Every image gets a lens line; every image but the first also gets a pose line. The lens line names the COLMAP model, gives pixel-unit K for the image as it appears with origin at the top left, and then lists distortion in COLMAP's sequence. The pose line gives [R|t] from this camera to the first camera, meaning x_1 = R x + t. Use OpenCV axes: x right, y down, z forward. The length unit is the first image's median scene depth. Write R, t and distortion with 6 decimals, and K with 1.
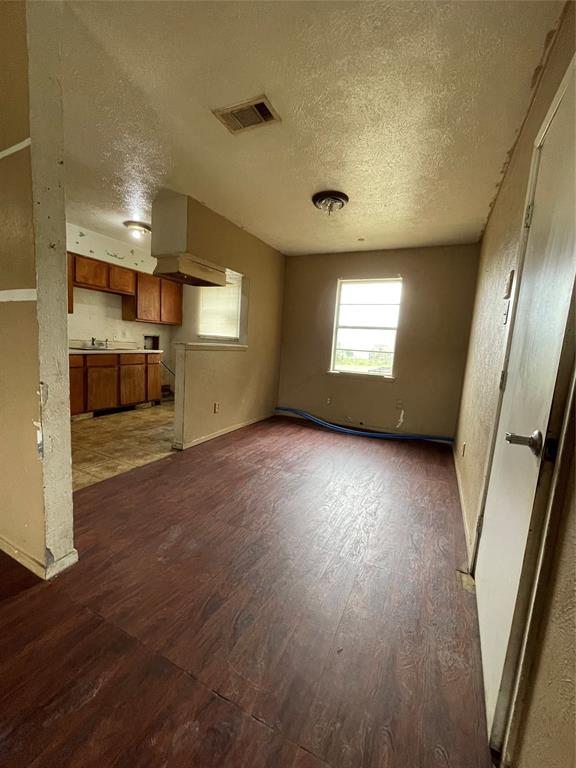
lens RADIAL K [[308.4, 0, 287.4], [0, 308.4, 382.0], [0, 0, 1]] dist [-0.009536, 0.001919]
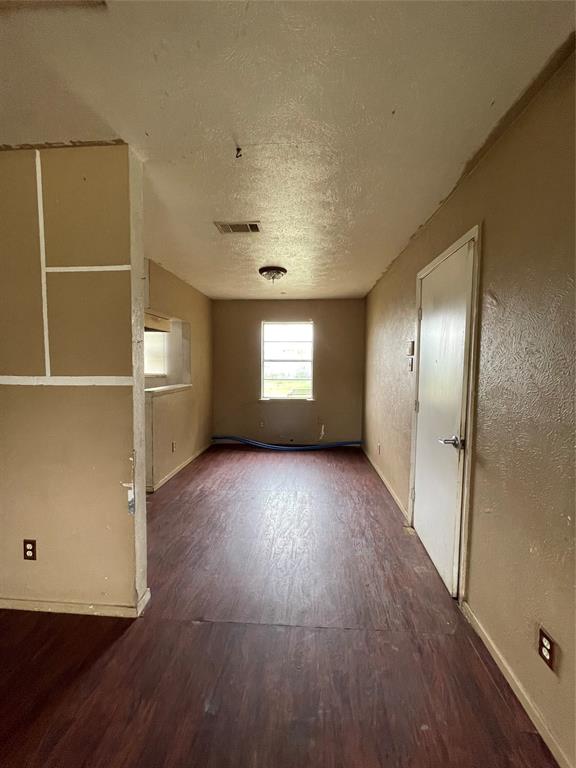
lens RADIAL K [[308.4, 0, 287.6], [0, 308.4, 381.2], [0, 0, 1]] dist [-0.009536, 0.001919]
pose [[0.925587, -0.078313, 0.370345, -0.226369], [0.099516, 0.994292, -0.038464, -0.056008], [-0.365219, 0.072457, 0.928098, -0.134111]]
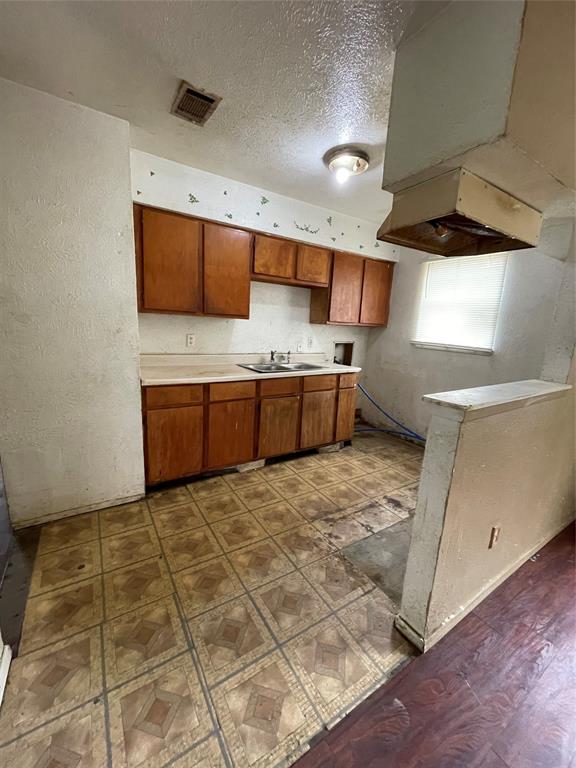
lens RADIAL K [[308.4, 0, 289.9], [0, 308.4, 382.5], [0, 0, 1]] dist [-0.009536, 0.001919]
pose [[0.857279, 0.077332, -0.509011, -0.255341], [-0.060186, 0.996929, 0.050093, -0.124334], [0.511321, -0.012308, 0.859301, 0.456939]]
